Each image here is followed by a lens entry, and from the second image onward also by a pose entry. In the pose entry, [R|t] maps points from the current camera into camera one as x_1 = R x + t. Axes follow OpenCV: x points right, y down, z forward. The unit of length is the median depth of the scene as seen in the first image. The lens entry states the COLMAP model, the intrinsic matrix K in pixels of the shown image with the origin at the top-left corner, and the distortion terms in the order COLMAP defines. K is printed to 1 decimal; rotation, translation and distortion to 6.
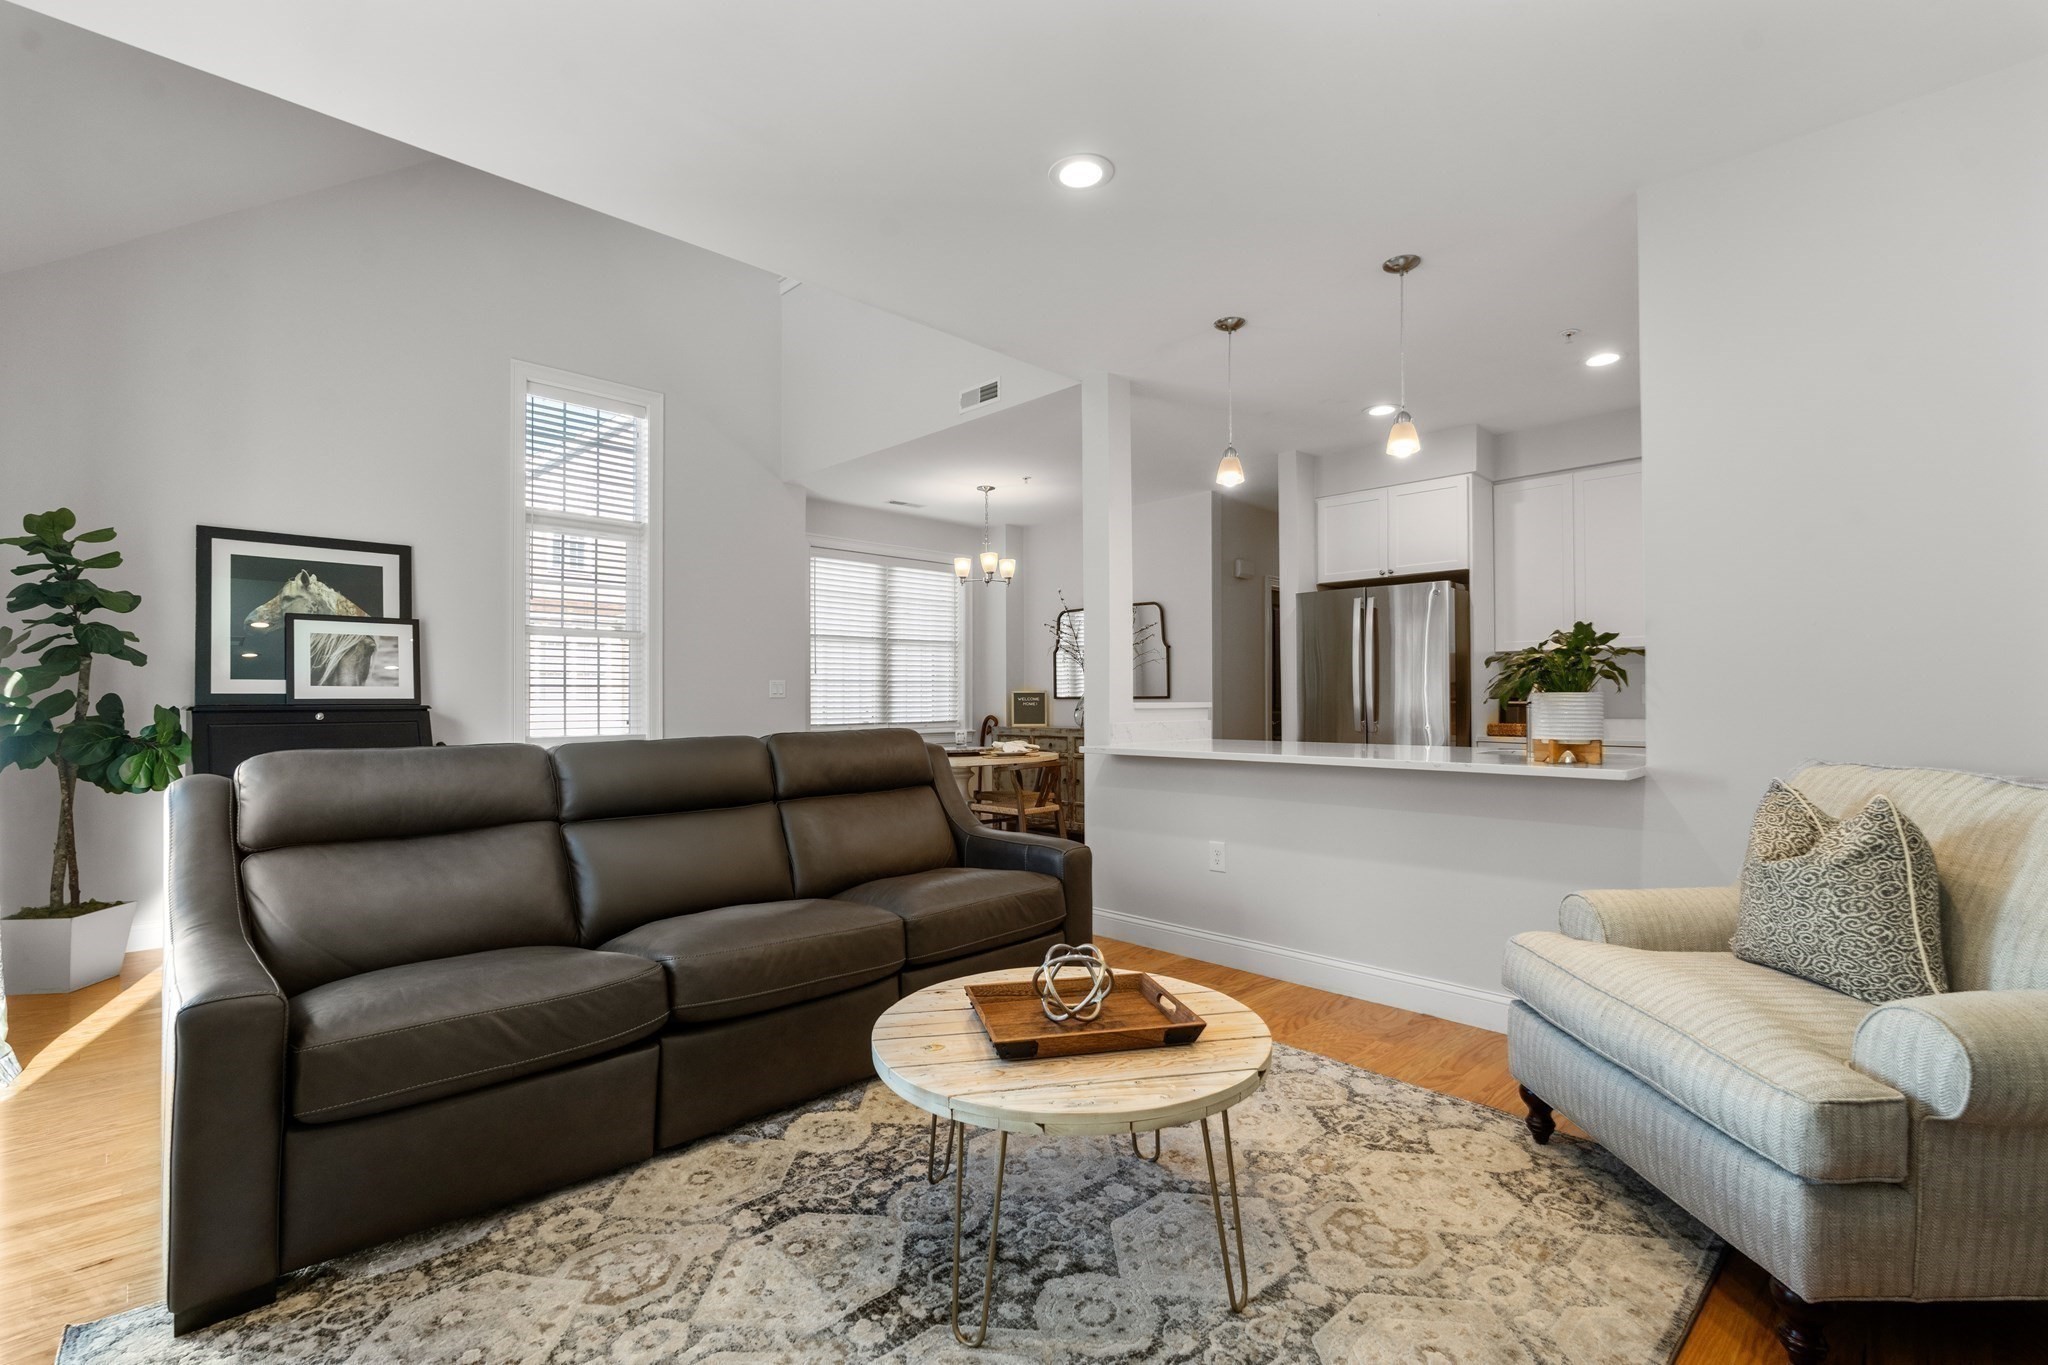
lens RADIAL K [[917.2, 0, 1015.4], [0, 917.2, 679.0], [0, 0, 1]] dist [-0.001117, -0.000074]
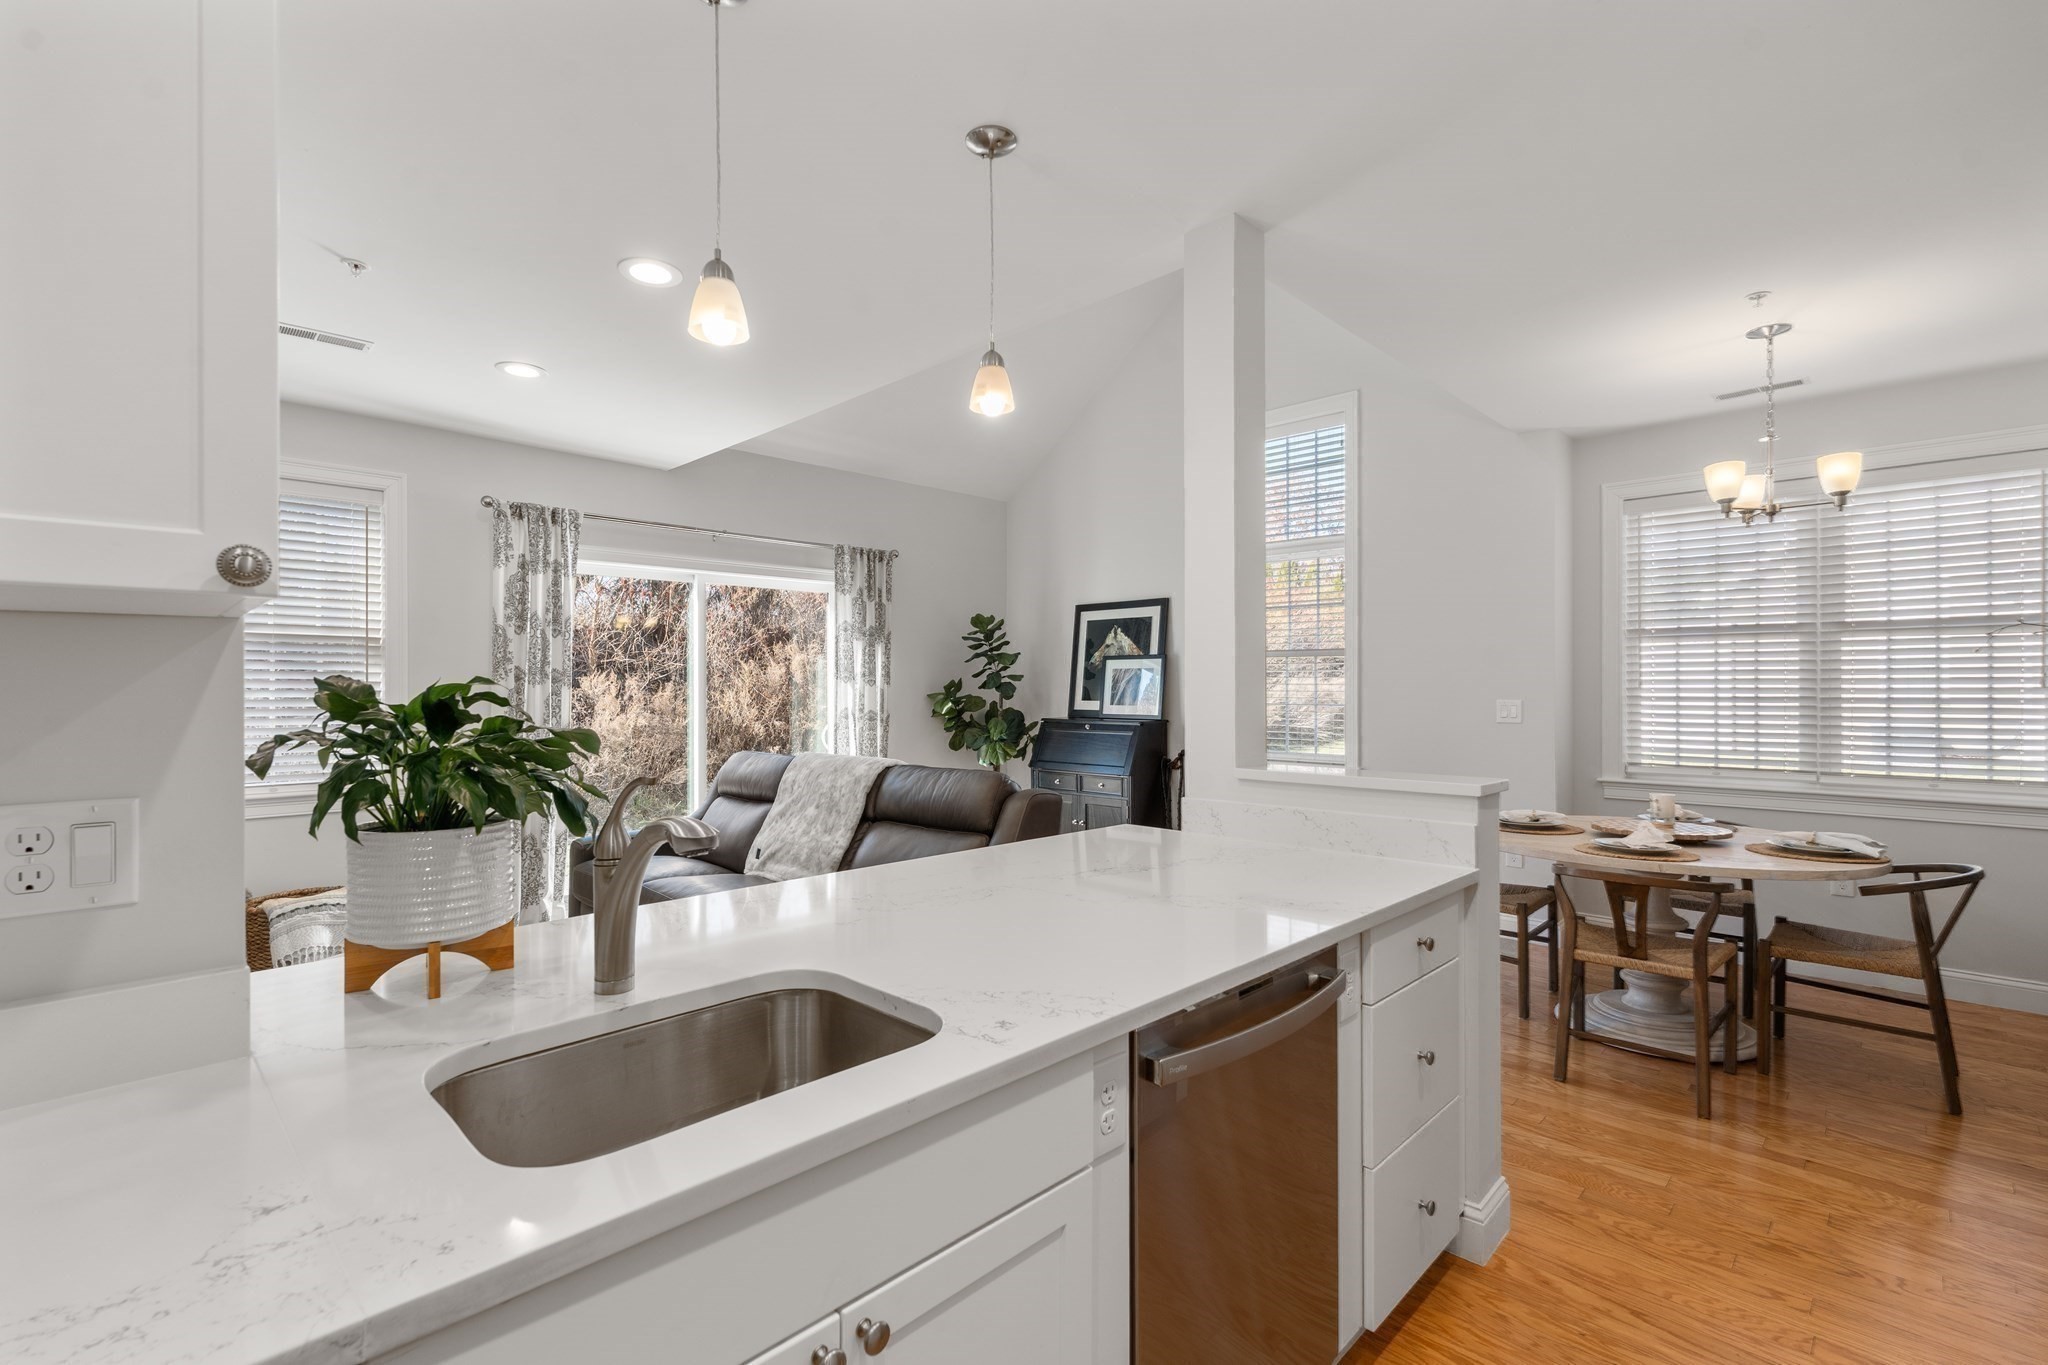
lens RADIAL K [[917.2, 0, 1032.1], [0, 917.2, 681.8], [0, 0, 1]] dist [-0.001117, -0.000074]
pose [[0.030243, 0.001011, -0.999542, 0.689777], [0.024412, 0.999700, 0.001750, -0.035093], [0.999244, -0.024454, 0.030210, 0.825515]]
